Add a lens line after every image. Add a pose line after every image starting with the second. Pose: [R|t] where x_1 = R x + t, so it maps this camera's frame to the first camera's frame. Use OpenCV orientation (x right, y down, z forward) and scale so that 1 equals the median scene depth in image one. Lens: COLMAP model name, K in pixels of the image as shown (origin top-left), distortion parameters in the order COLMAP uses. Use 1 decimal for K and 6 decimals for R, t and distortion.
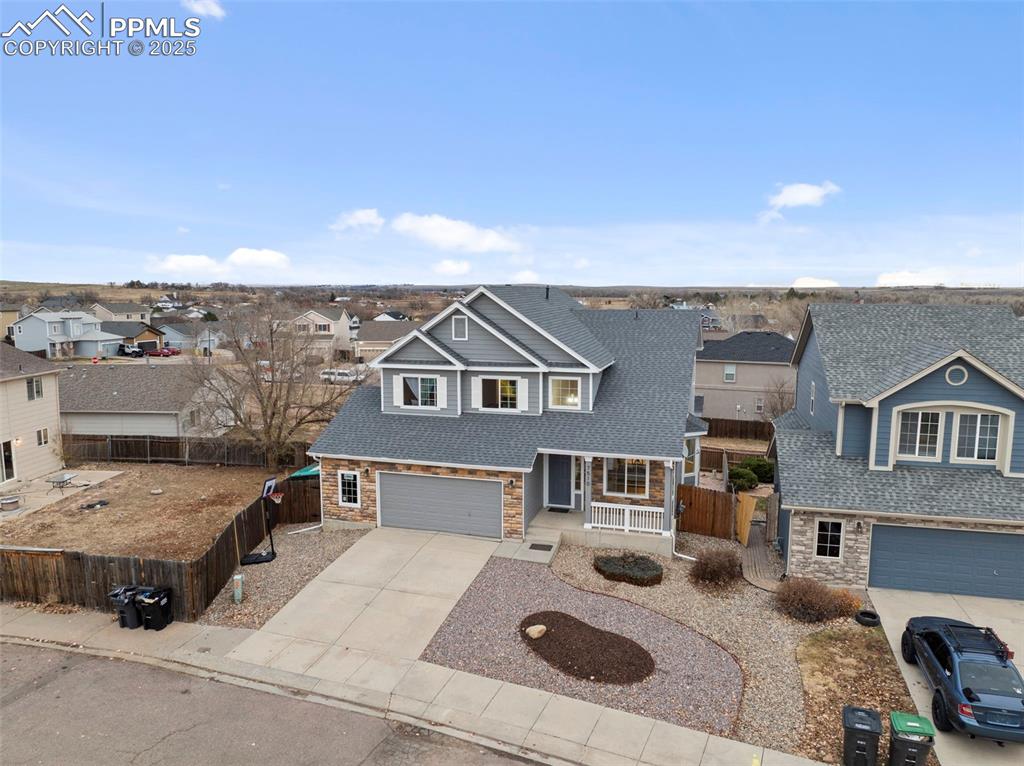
lens RADIAL K [[726.5, 0, 512.0], [0, 726.5, 383.0], [0, 0, 1]] dist [-0.037835, -0.000854]
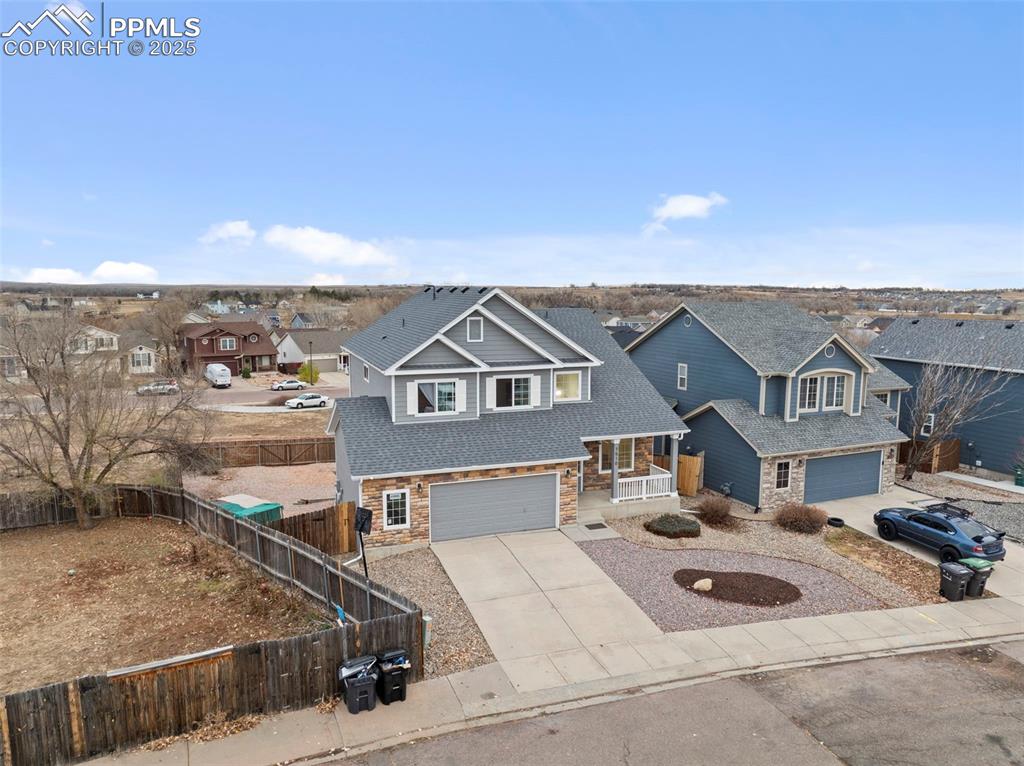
lens RADIAL K [[726.5, 0, 512.0], [0, 726.5, 383.0], [0, 0, 1]] dist [-0.037835, -0.000854]
pose [[0.789305, -0.074244, 0.609496, -0.688948], [0.072665, 0.996982, 0.027342, -0.028174], [-0.609686, 0.022707, 0.792318, 0.196219]]
